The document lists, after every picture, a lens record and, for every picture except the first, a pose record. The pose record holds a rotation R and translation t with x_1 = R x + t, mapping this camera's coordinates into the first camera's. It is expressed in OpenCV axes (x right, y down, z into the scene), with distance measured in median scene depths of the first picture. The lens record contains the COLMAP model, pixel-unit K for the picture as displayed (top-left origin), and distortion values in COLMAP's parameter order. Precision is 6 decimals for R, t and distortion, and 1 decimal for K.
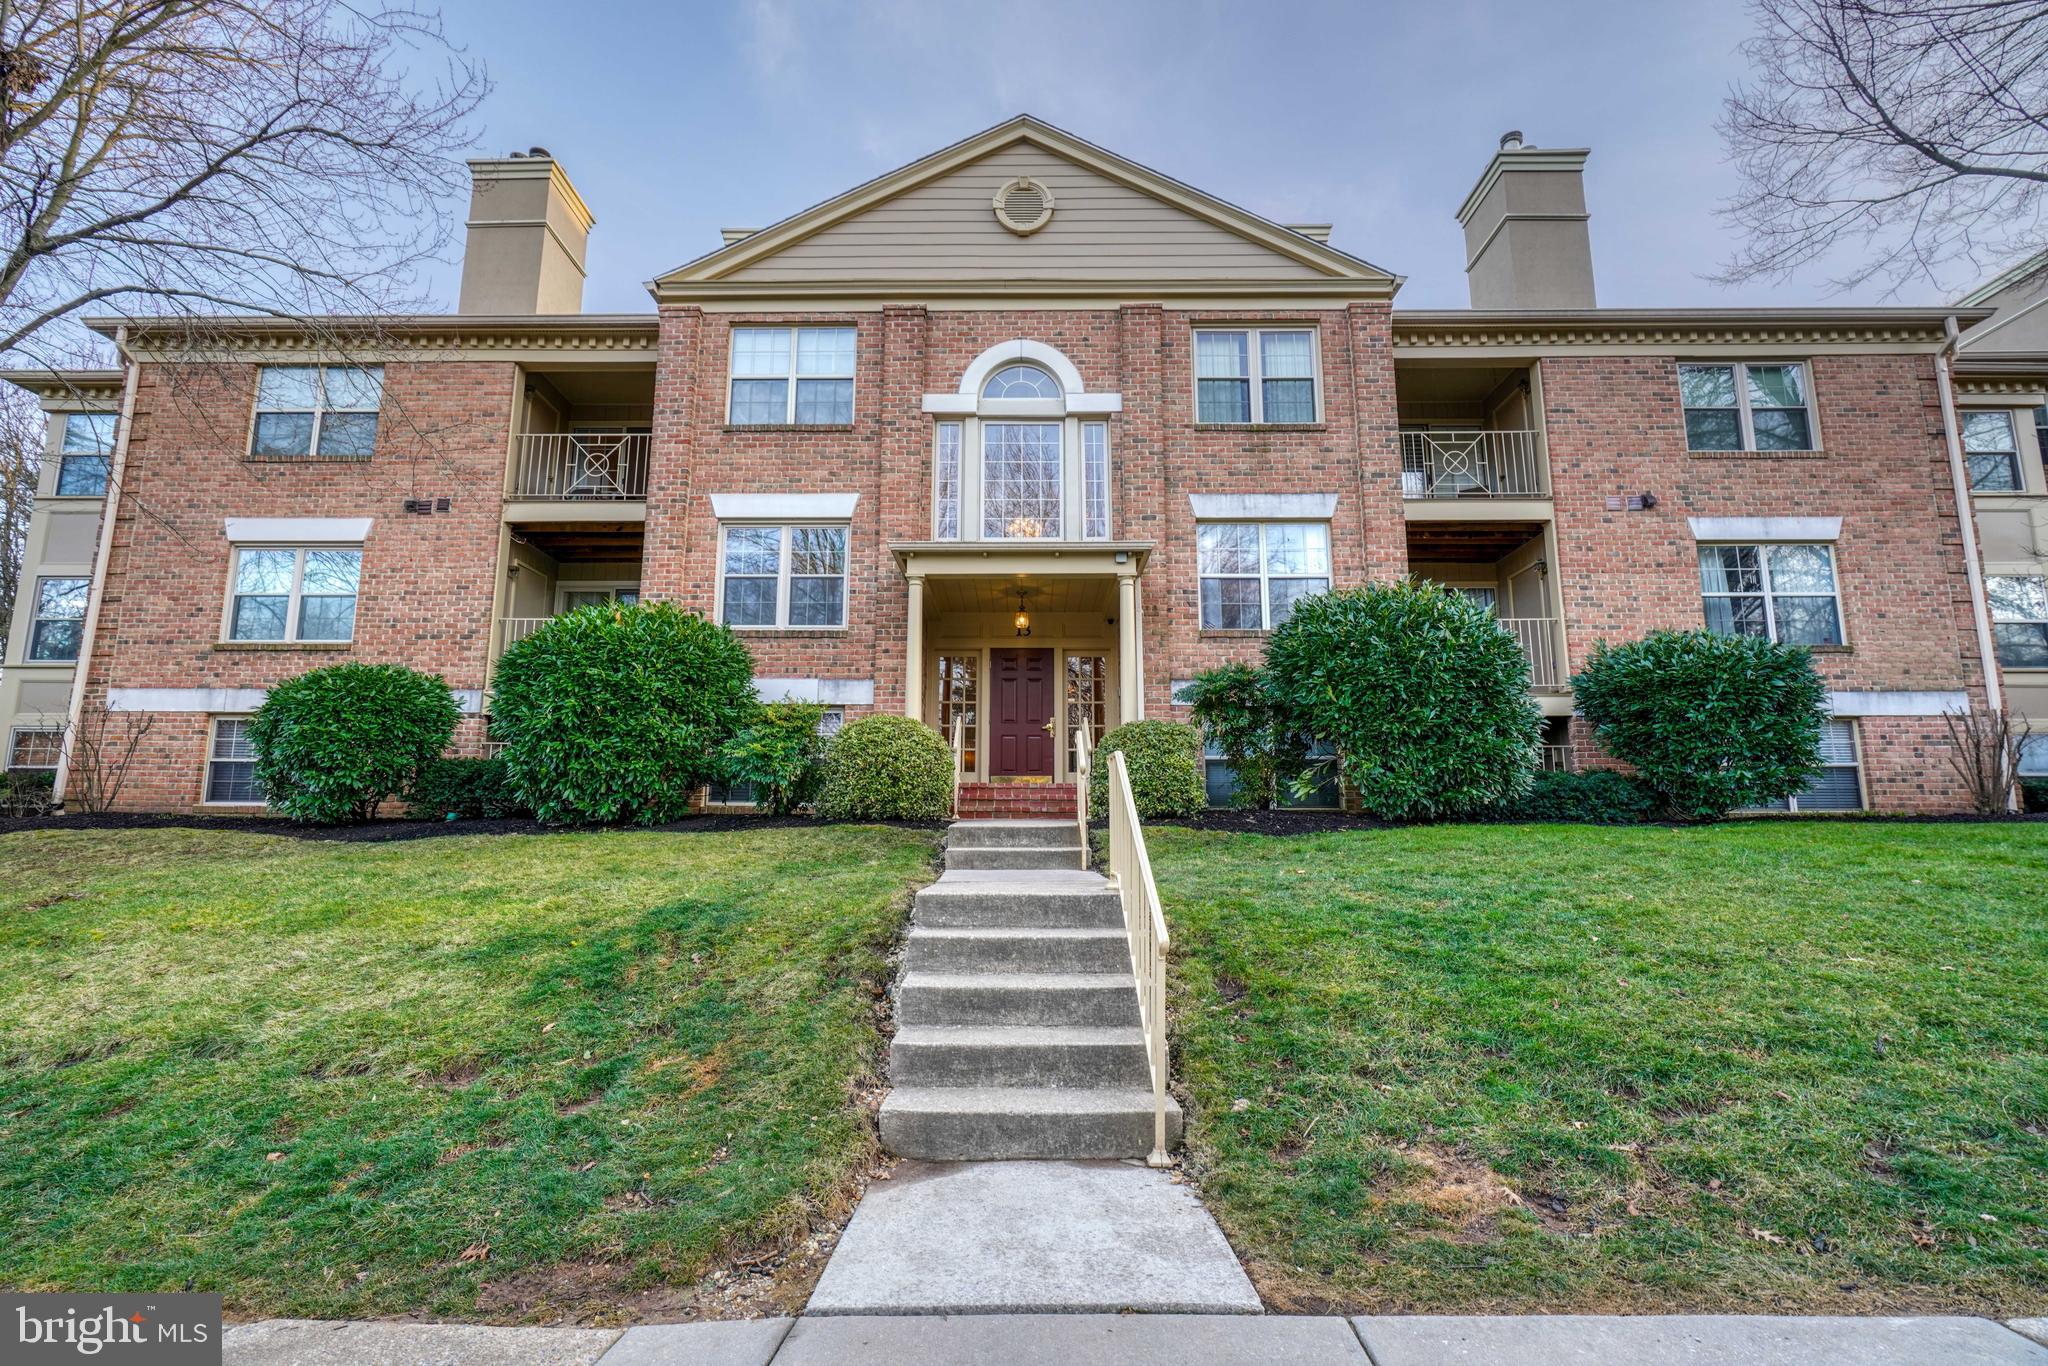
lens RADIAL K [[924.0, 0, 1013.0], [0, 924.0, 681.4], [0, 0, 1]] dist [-0.008716, 0.002116]
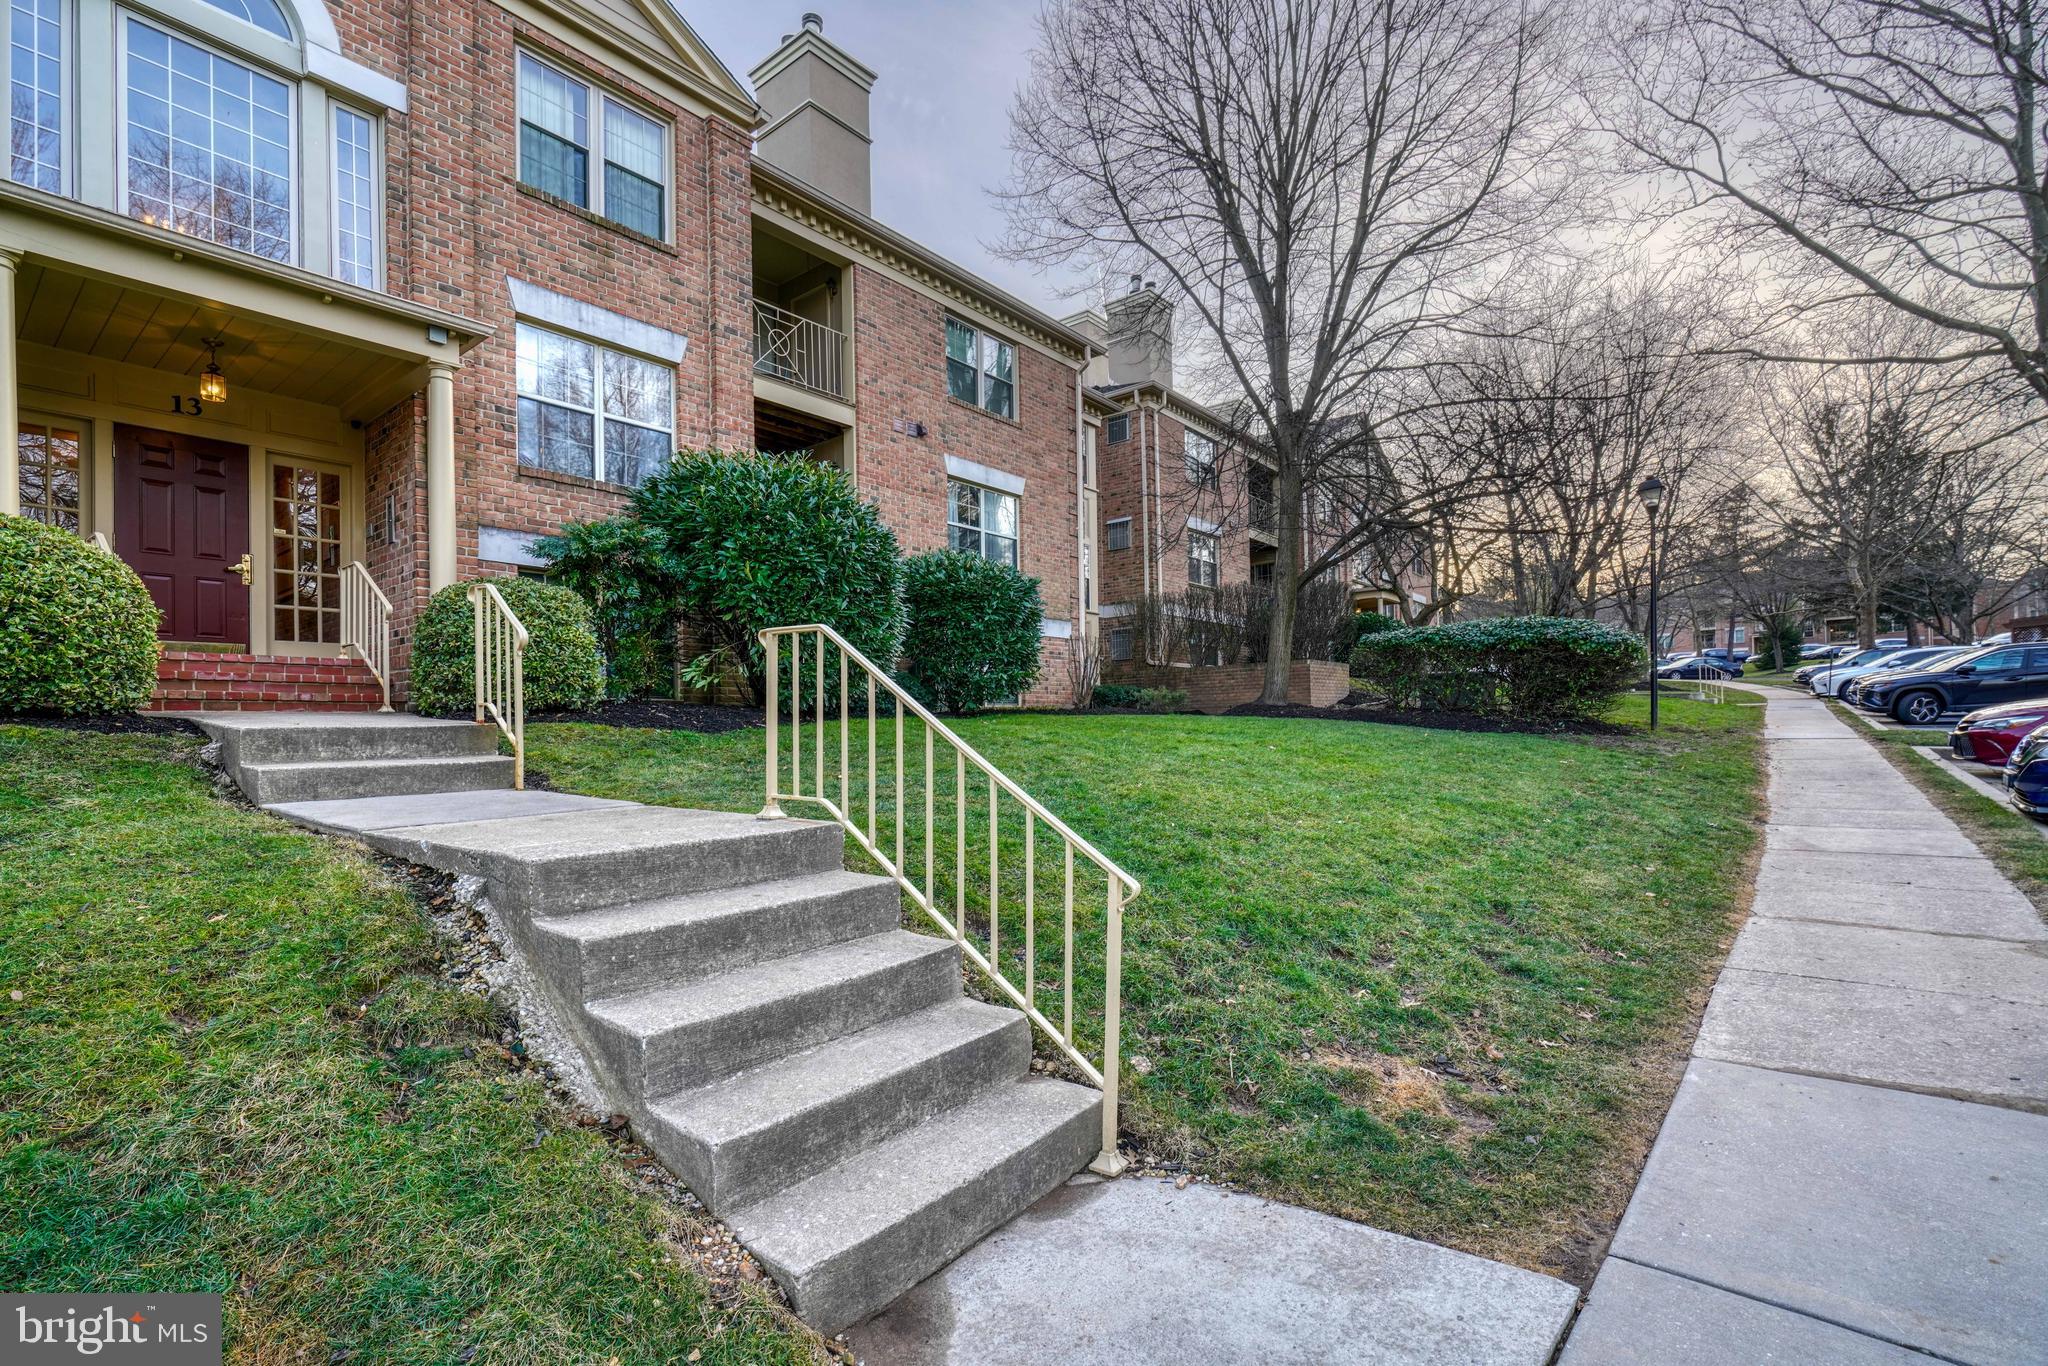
lens RADIAL K [[926.7, 0, 1002.3], [0, 926.7, 711.5], [0, 0, 1]] dist [-0.010320, 0.000776]
pose [[0.620006, -0.001939, 0.784595, -0.144255], [-0.118483, 0.988298, 0.096070, 0.024026], [-0.775599, -0.152525, 0.612521, 0.189118]]
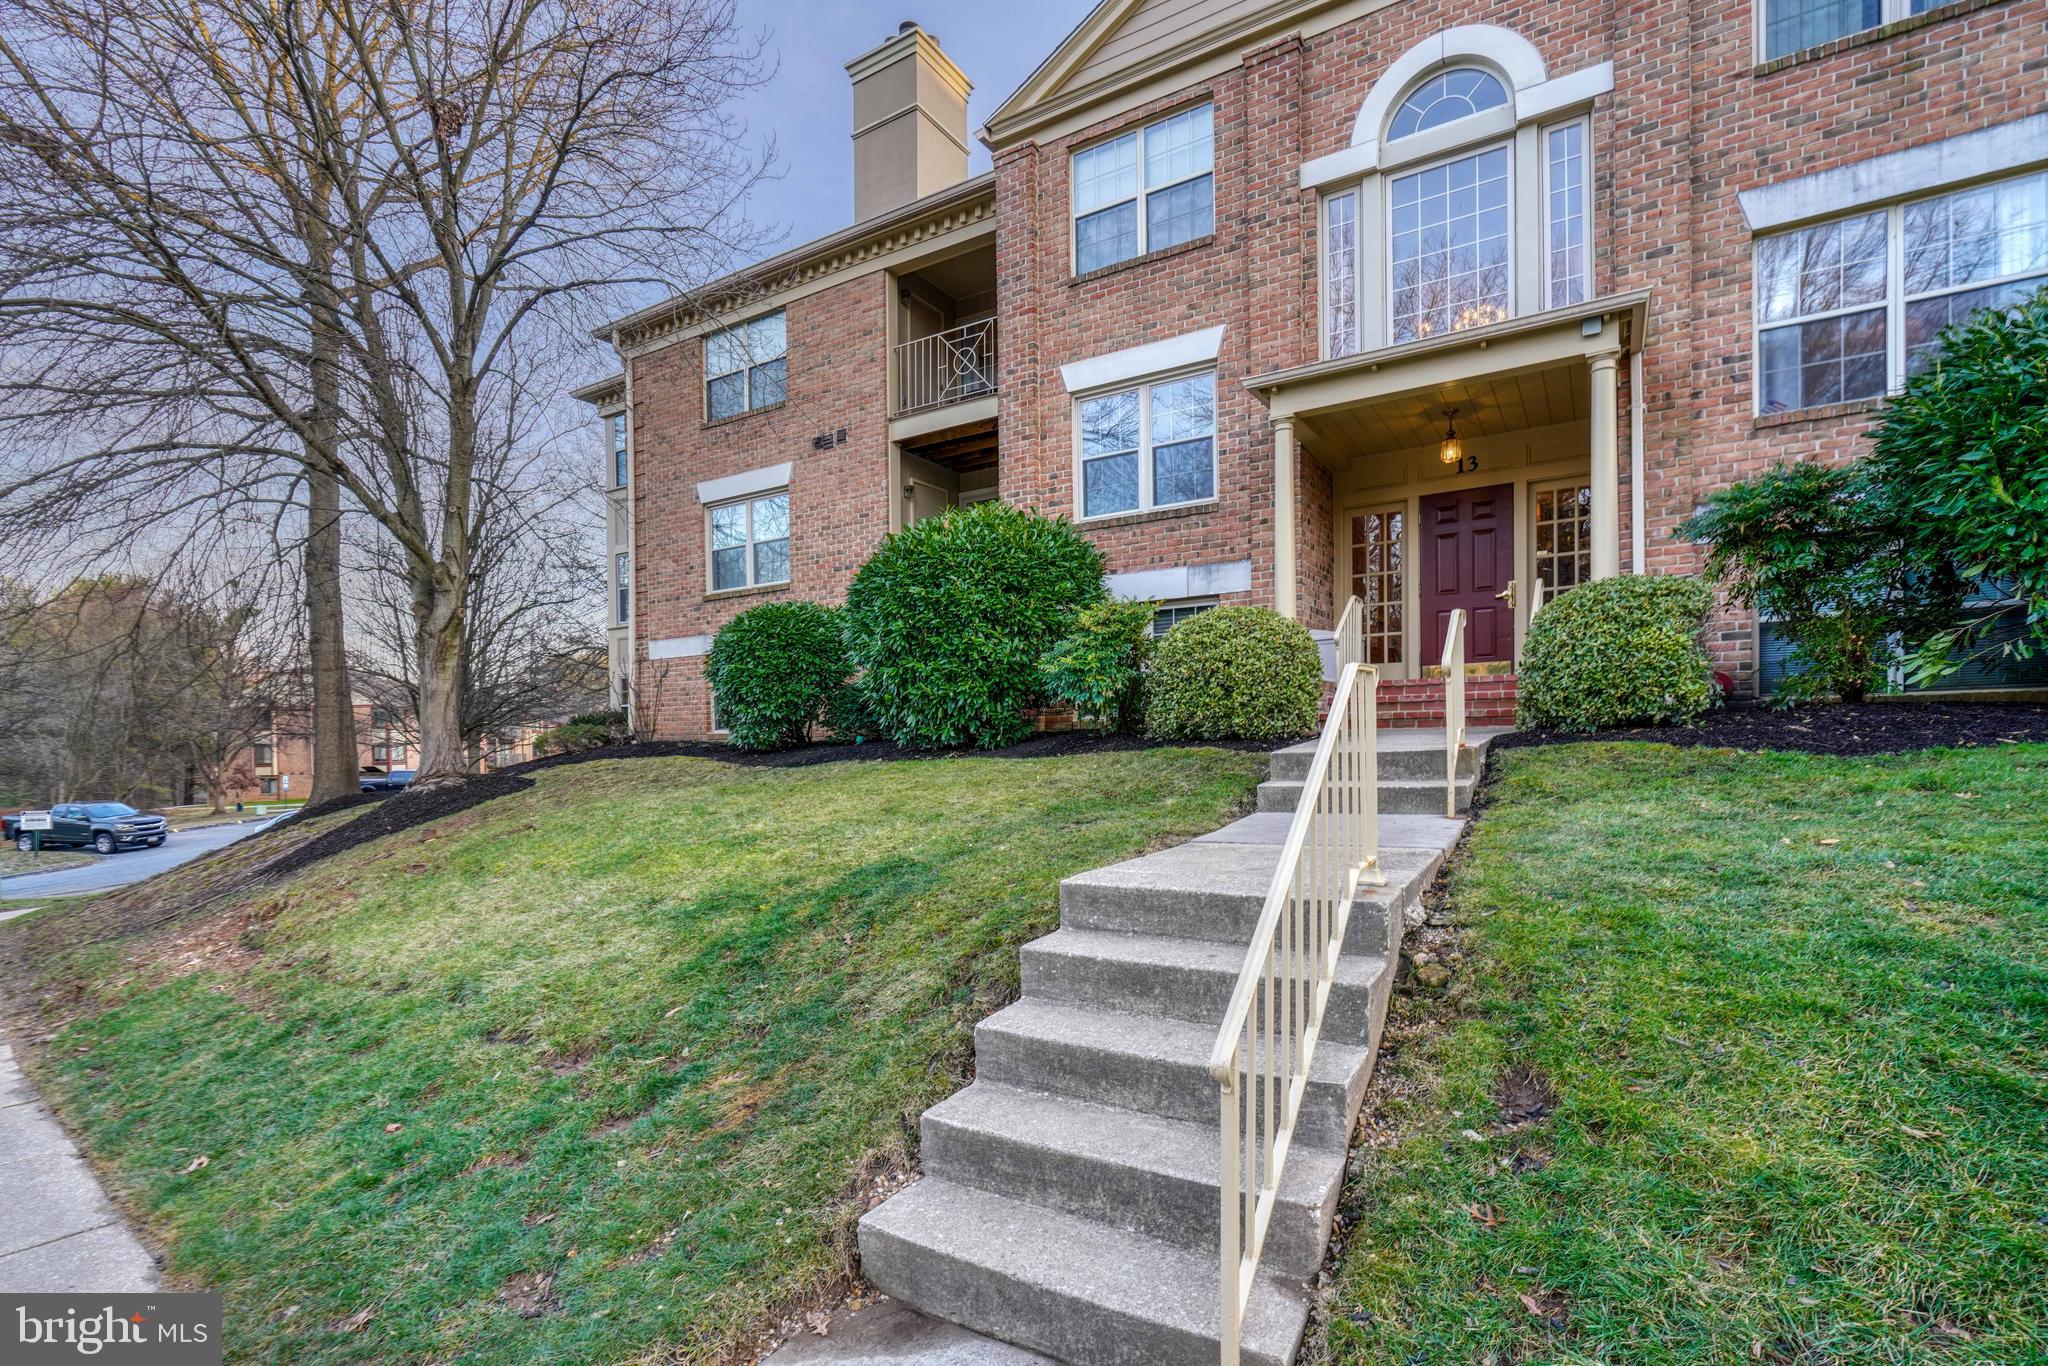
lens RADIAL K [[952.8, 0, 1029.8], [0, 952.8, 743.5], [0, 0, 1]] dist [-0.008863, 0.006000]
pose [[0.858406, -0.020761, -0.512551, 0.101955], [0.116225, 0.981068, 0.154912, 0.004338], [0.499631, -0.192548, 0.844567, 0.157431]]
